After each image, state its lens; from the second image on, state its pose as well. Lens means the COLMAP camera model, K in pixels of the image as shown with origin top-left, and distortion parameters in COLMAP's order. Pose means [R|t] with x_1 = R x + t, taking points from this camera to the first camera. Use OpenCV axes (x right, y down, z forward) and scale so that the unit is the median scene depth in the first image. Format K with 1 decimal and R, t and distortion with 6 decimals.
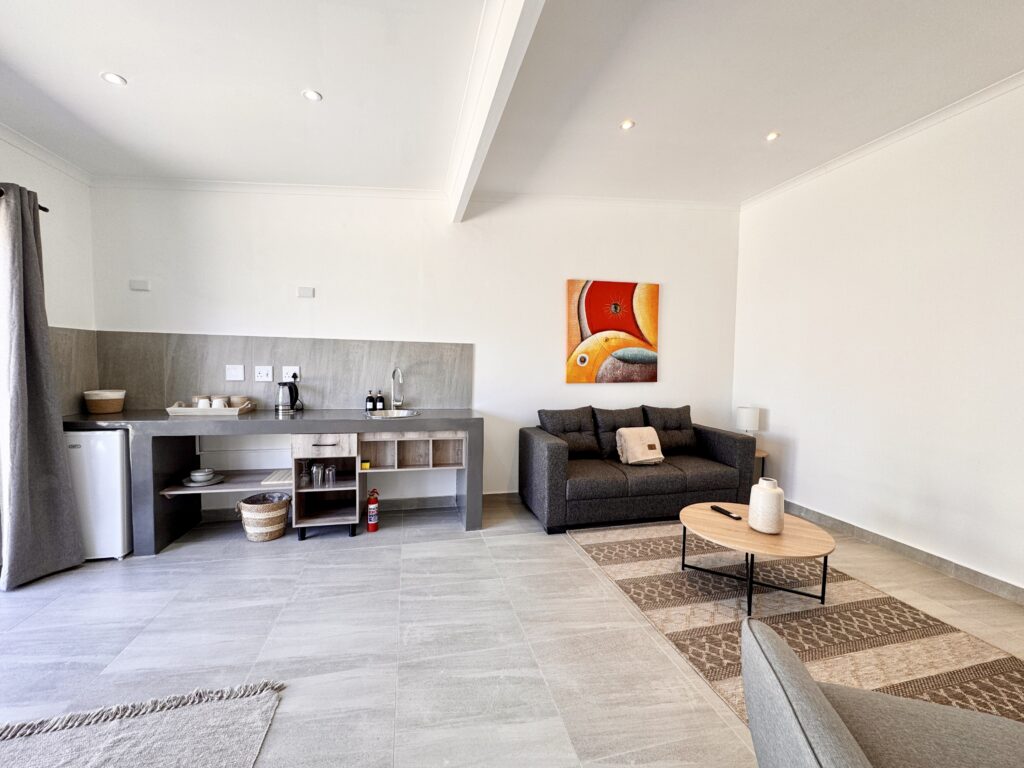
lens RADIAL K [[408.2, 0, 512.0], [0, 408.2, 384.0], [0, 0, 1]] dist [-0.002869, 0.000273]
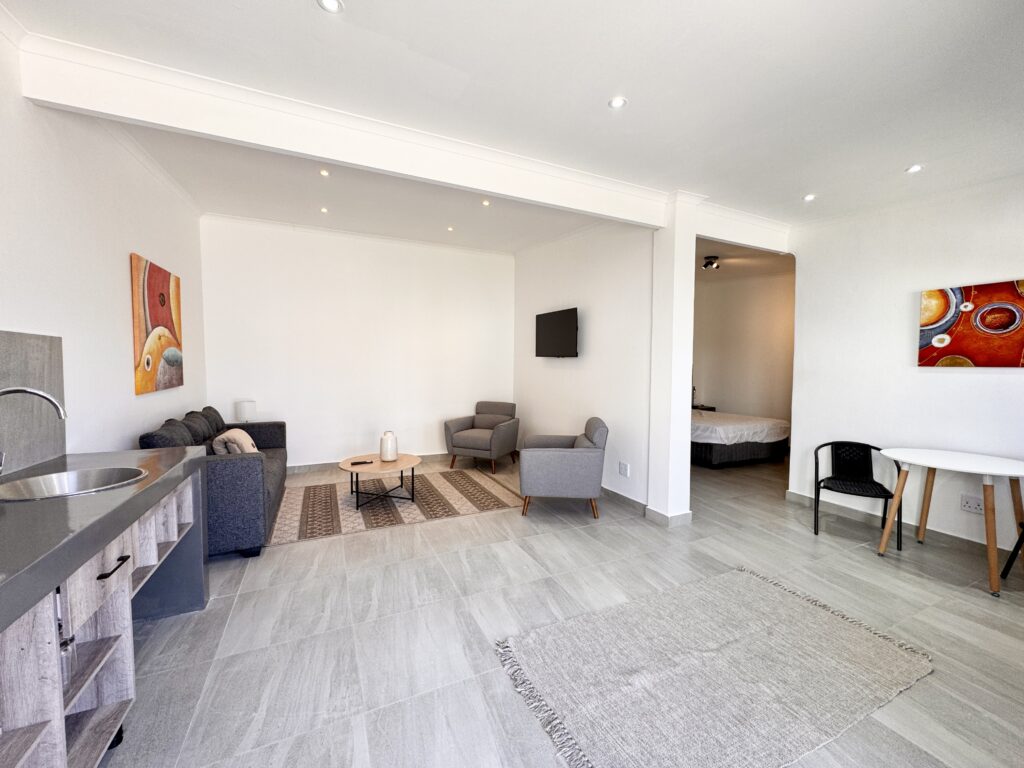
lens RADIAL K [[408.2, 0, 512.0], [0, 408.2, 384.0], [0, 0, 1]] dist [-0.002869, 0.000273]
pose [[-0.188474, -0.066118, 0.979850, -0.922981], [0.041733, 0.996291, 0.075255, -0.062553], [-0.981191, 0.055076, -0.185016, 0.614794]]
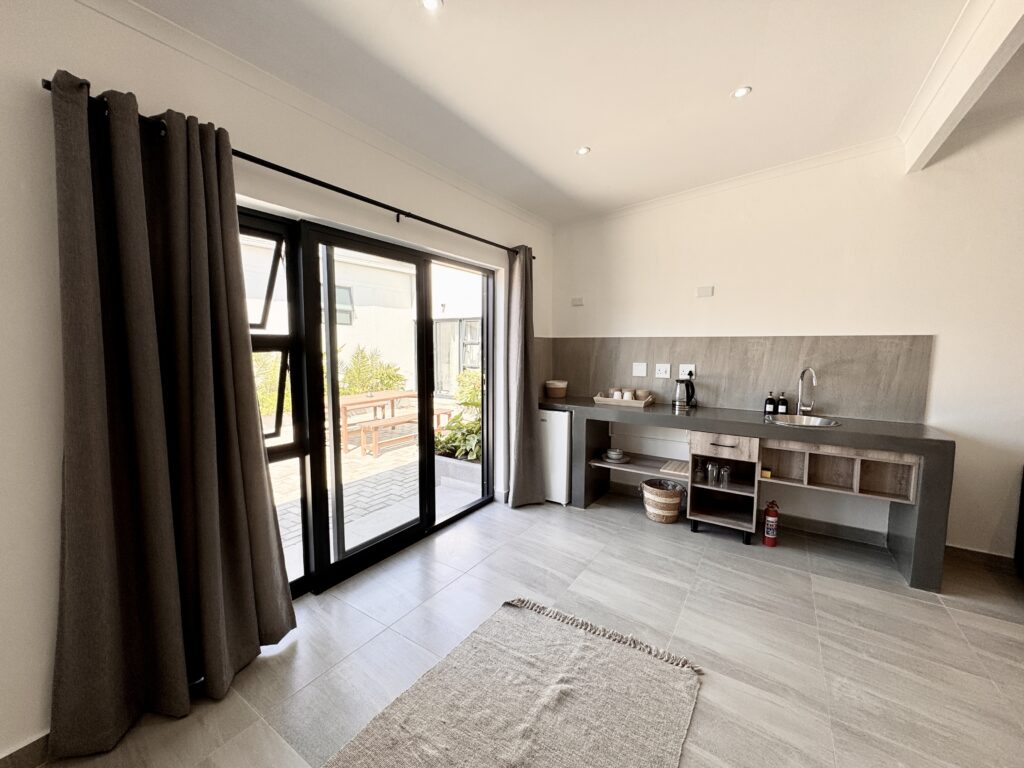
lens RADIAL K [[408.2, 0, 512.0], [0, 408.2, 384.0], [0, 0, 1]] dist [-0.002869, 0.000273]
pose [[0.675755, 0.047840, -0.735572, -0.078697], [-0.028583, 0.998842, 0.038704, -0.022716], [0.736572, -0.005130, 0.676340, -0.048351]]
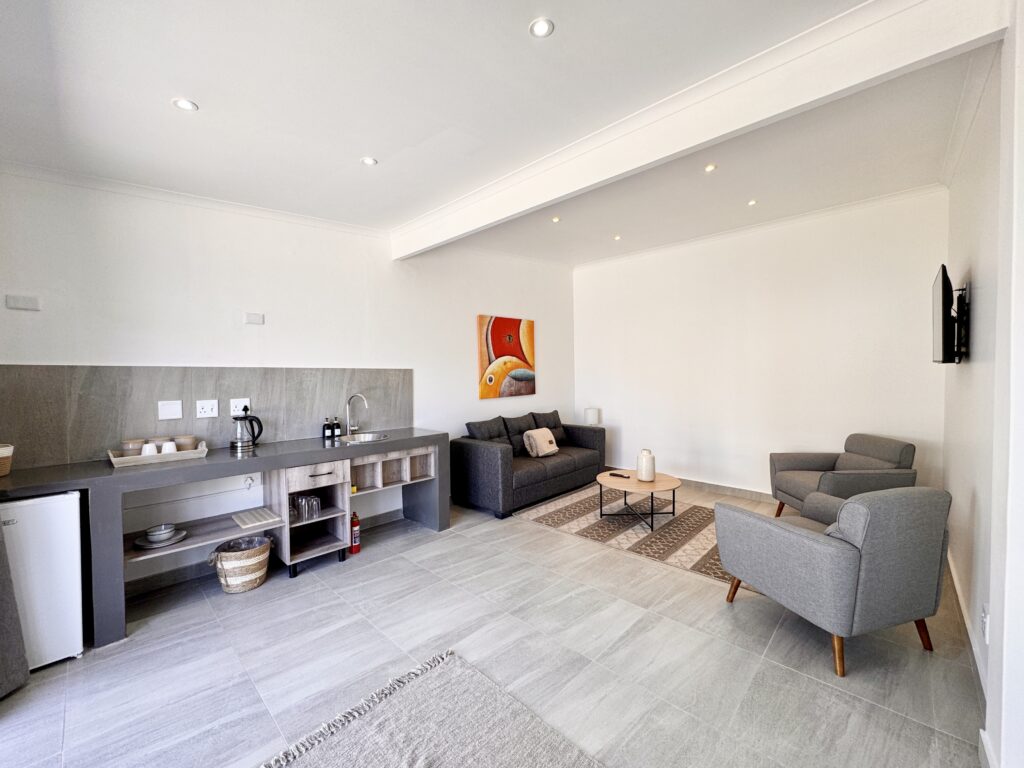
lens RADIAL K [[408.2, 0, 512.0], [0, 408.2, 384.0], [0, 0, 1]] dist [-0.002869, 0.000273]
pose [[0.846313, -0.039069, 0.531251, -0.561619], [0.054000, 0.998461, -0.012597, -0.034729], [-0.529942, 0.039348, 0.847121, -0.111545]]
